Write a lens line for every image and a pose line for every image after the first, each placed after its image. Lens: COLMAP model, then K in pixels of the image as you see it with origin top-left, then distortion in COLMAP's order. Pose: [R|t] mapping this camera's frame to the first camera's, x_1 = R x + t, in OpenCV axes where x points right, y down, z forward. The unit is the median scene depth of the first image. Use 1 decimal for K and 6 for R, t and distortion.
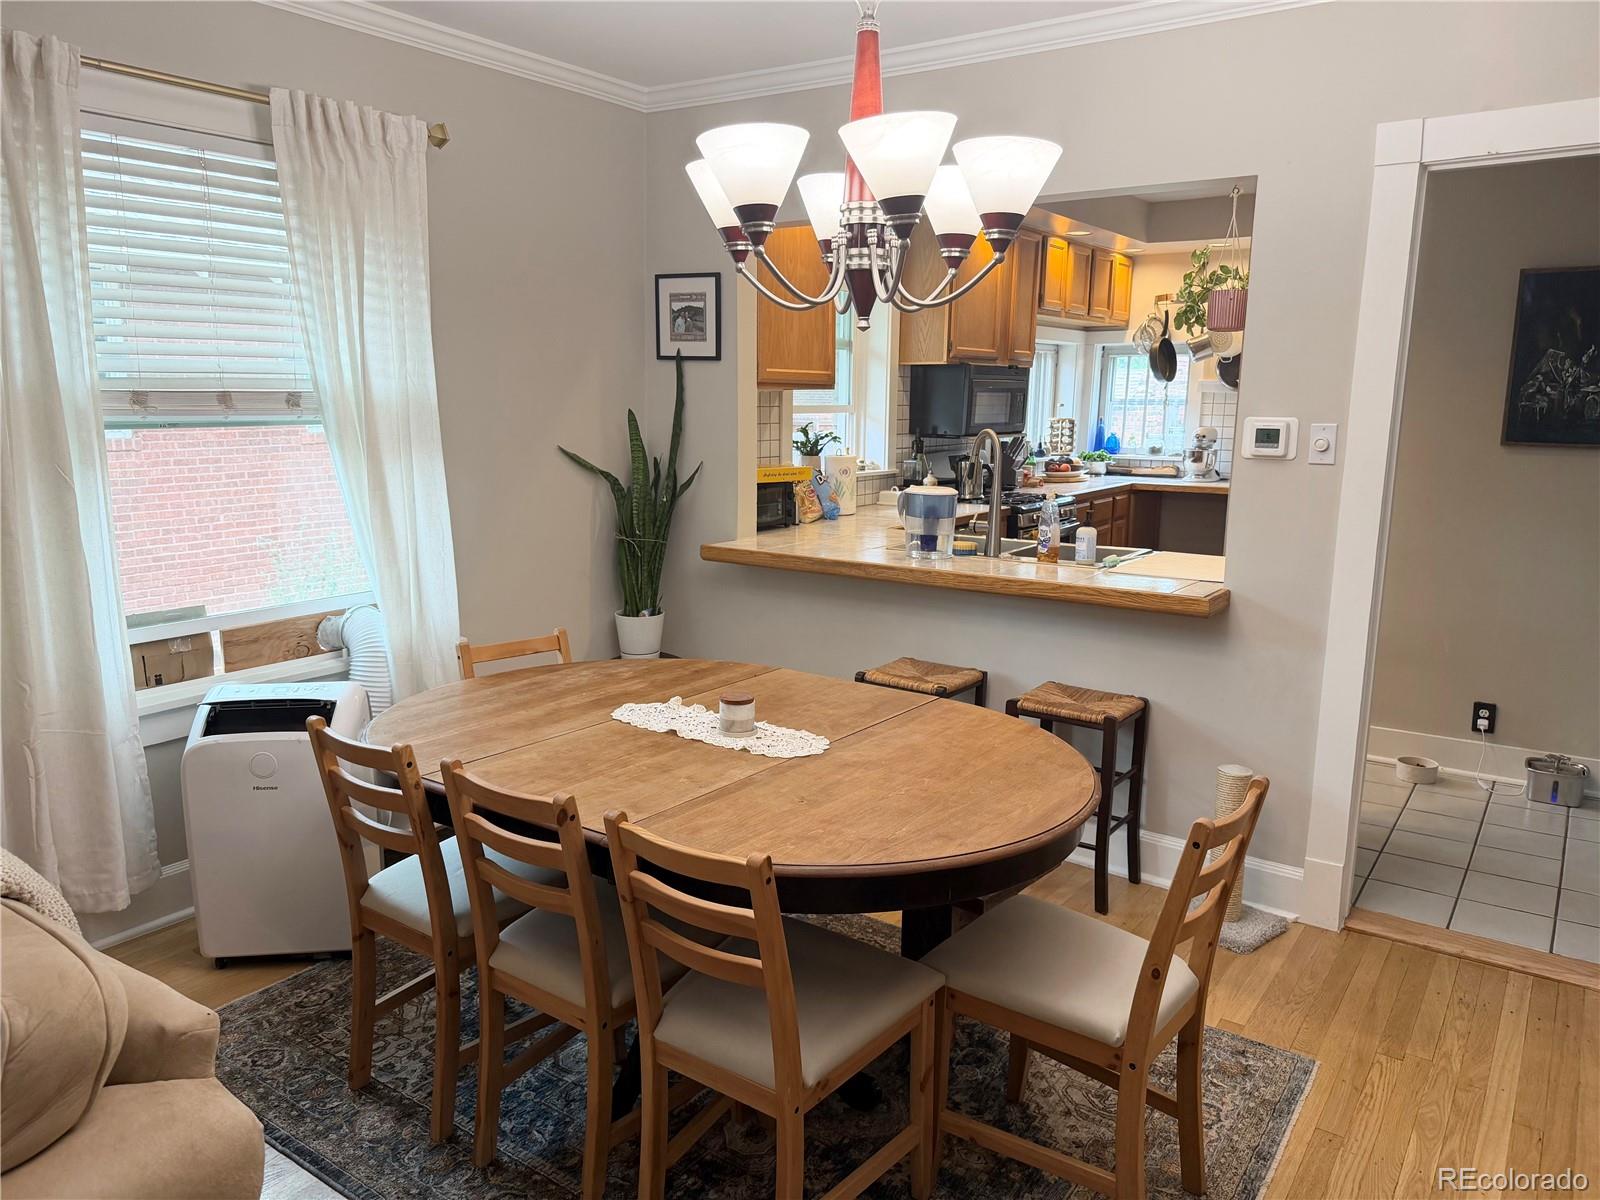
lens RADIAL K [[1128.4, 0, 777.3], [0, 1128.4, 617.6], [0, 0, 1]] dist [0.057179, -0.032298]
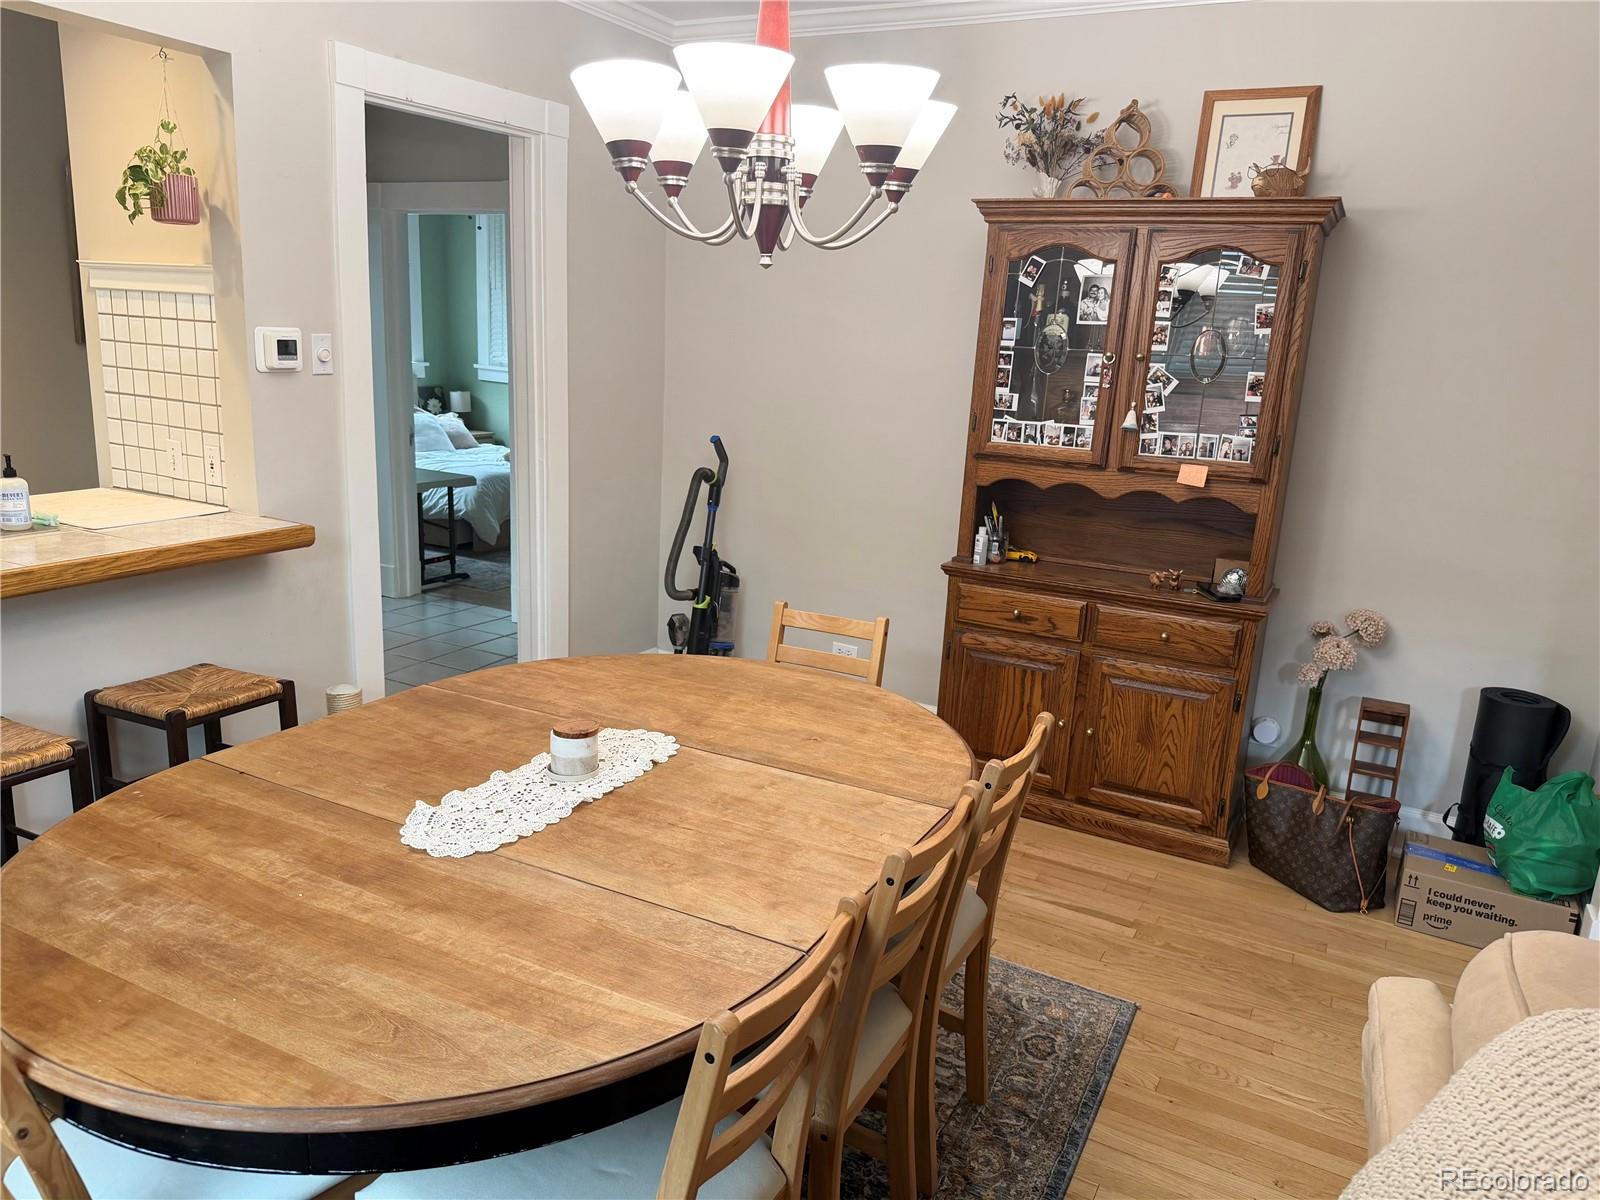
lens RADIAL K [[1128.4, 0, 809.5], [0, 1128.4, 608.7], [0, 0, 1]] dist [0.057179, -0.032298]
pose [[-0.147852, -0.254123, 0.955804, -0.292918], [0.144974, 0.950417, 0.275117, -0.073442], [-0.978326, 0.179244, -0.103680, 0.345501]]
